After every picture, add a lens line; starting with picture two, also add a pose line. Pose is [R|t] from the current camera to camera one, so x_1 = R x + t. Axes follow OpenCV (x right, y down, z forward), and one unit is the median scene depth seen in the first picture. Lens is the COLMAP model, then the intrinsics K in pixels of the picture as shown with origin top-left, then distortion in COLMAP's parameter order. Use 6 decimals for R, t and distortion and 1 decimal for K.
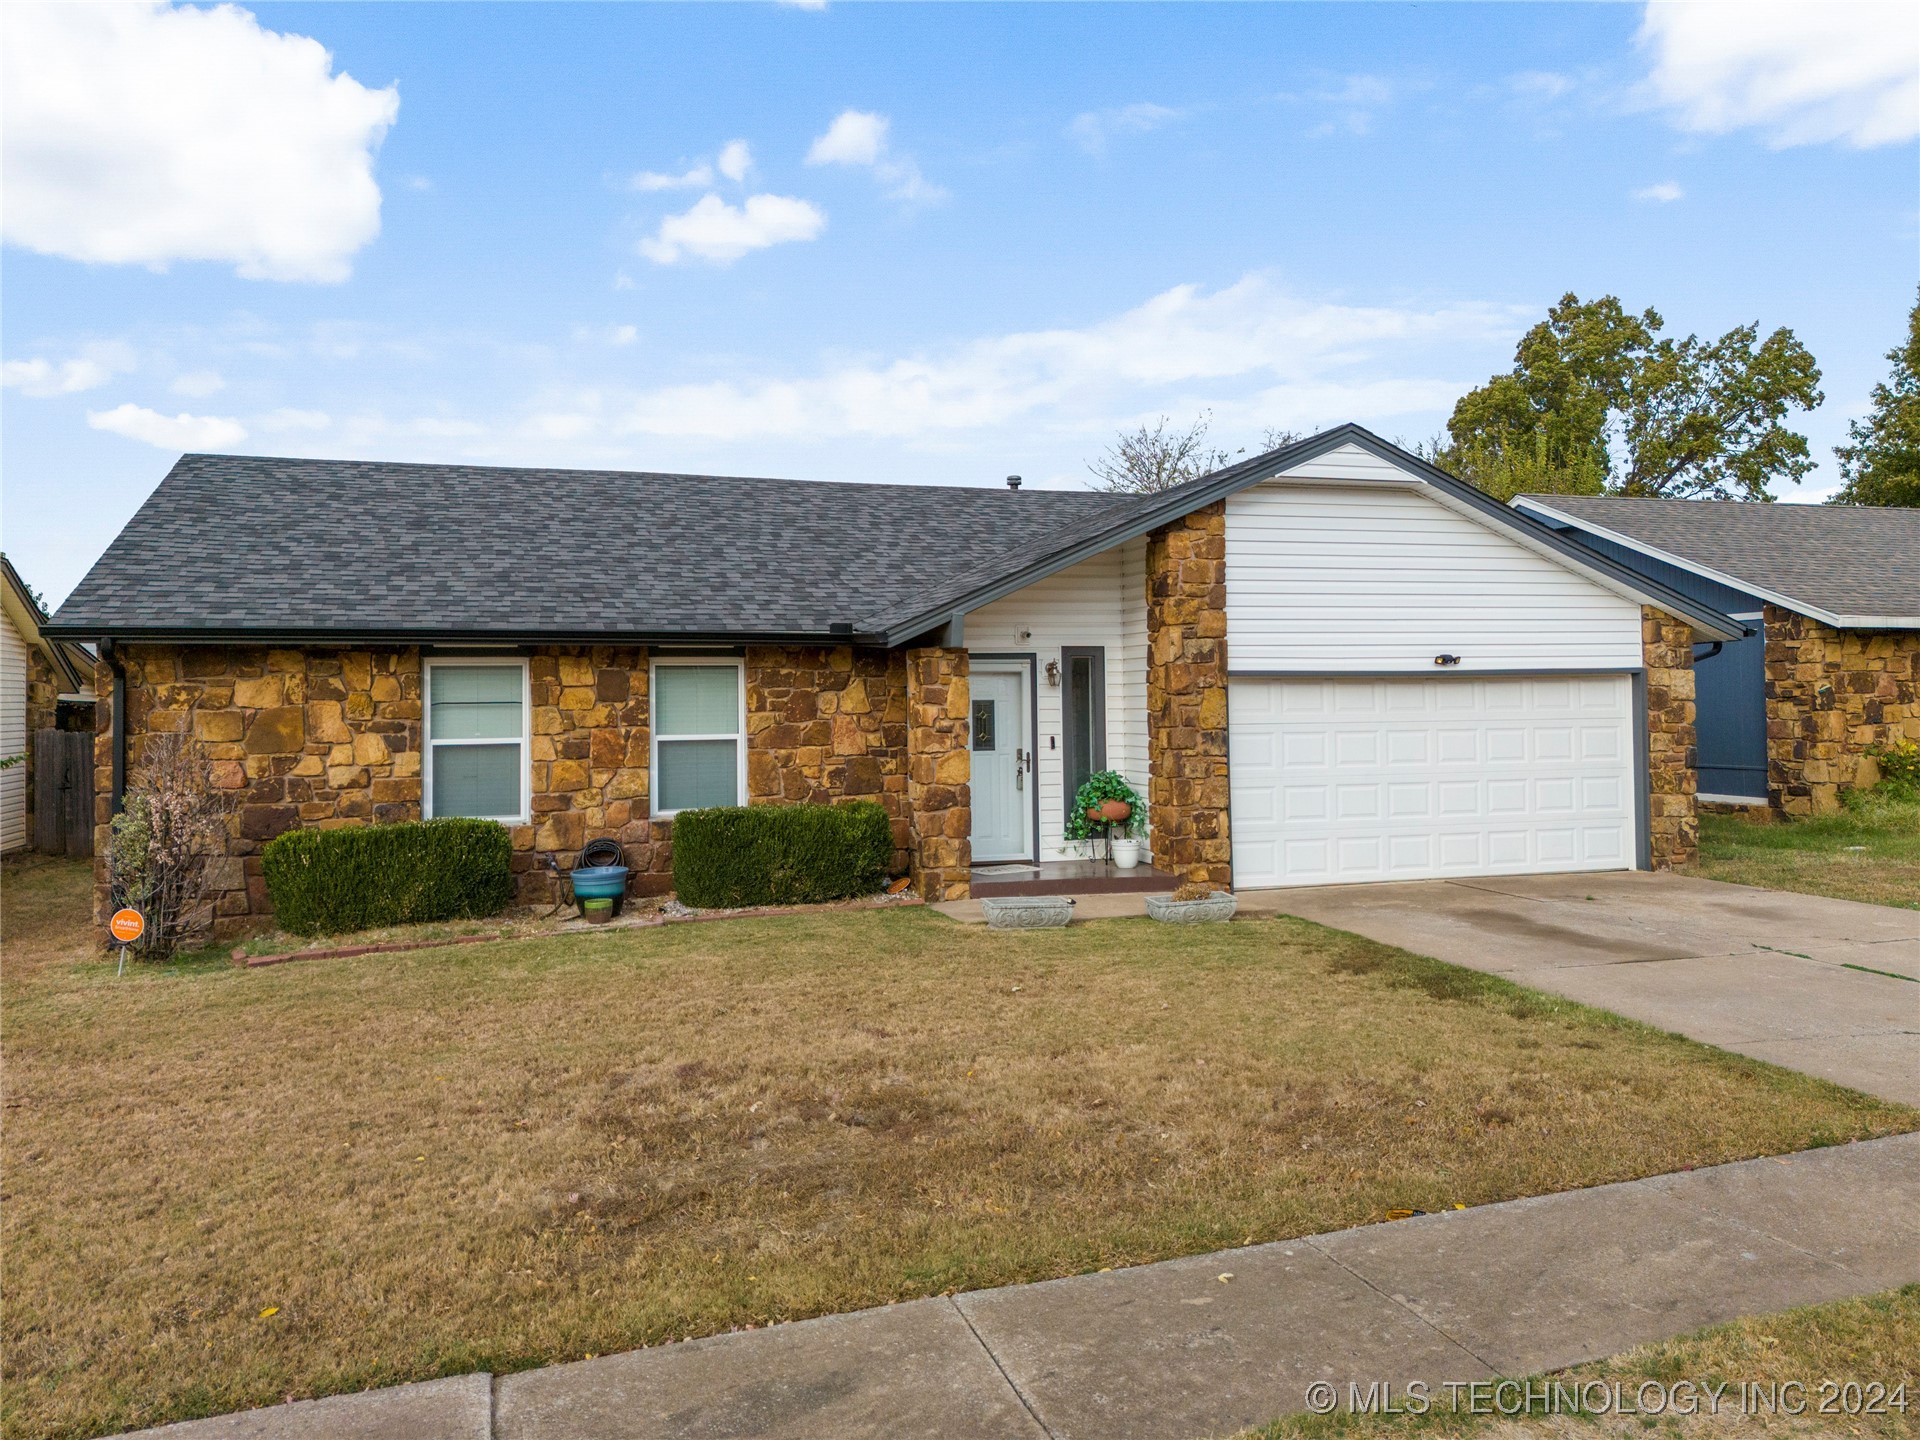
lens RADIAL K [[1405.9, 0, 960.0], [0, 1405.9, 720.0], [0, 0, 1]] dist [0.076012, -0.072728]
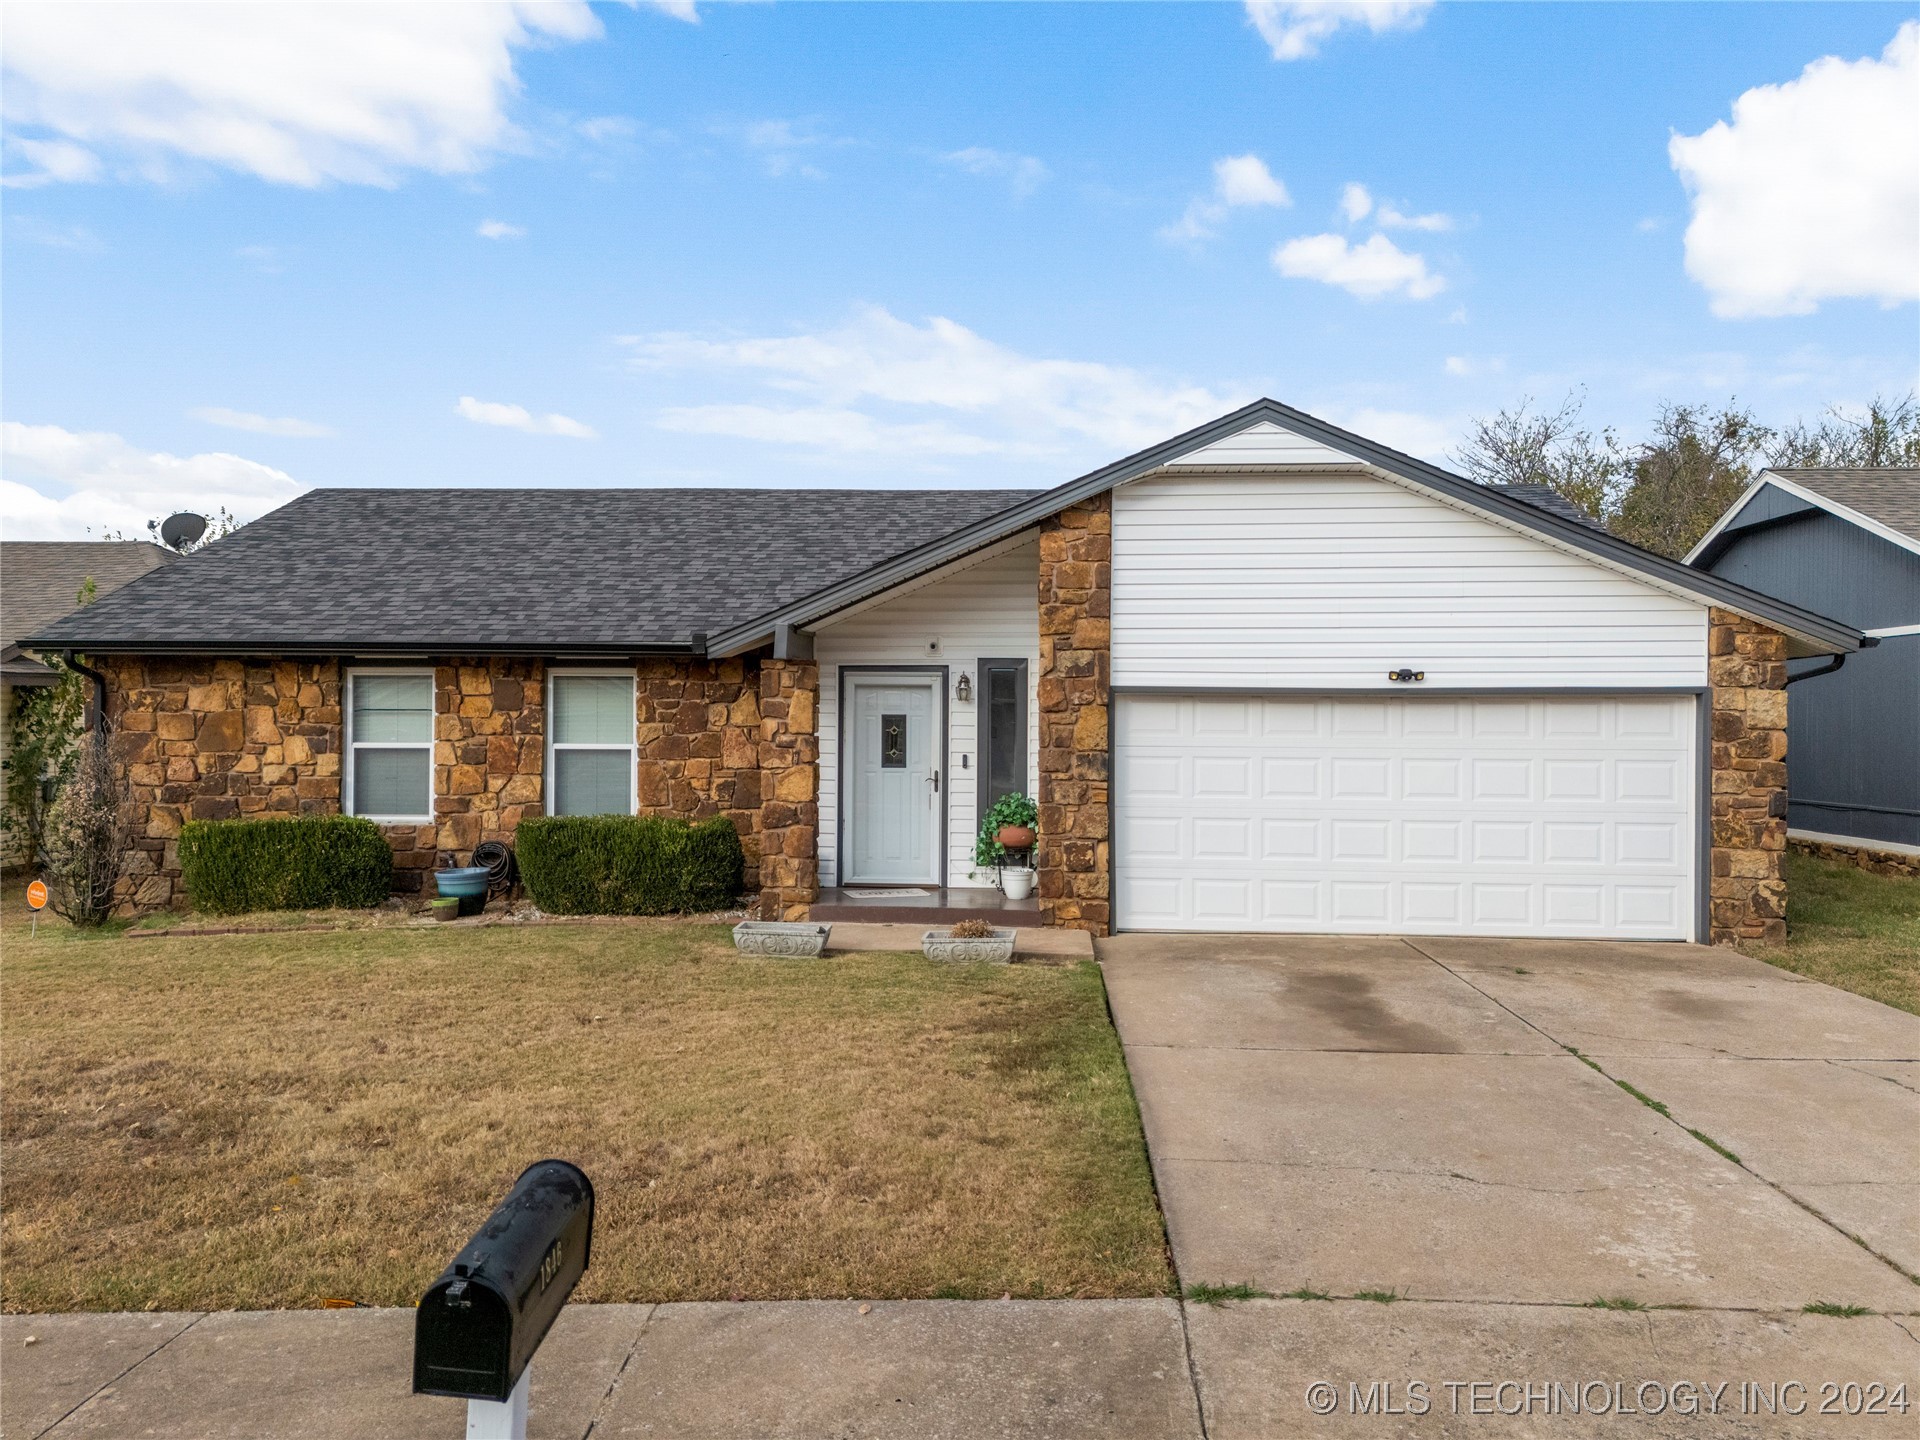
lens RADIAL K [[1405.9, 0, 960.0], [0, 1405.9, 720.0], [0, 0, 1]] dist [0.076012, -0.072728]
pose [[0.936107, 0.016755, -0.351316, 0.427660], [-0.019956, 0.999786, -0.005491, -0.006681], [0.351149, 0.012151, 0.936241, 0.133569]]
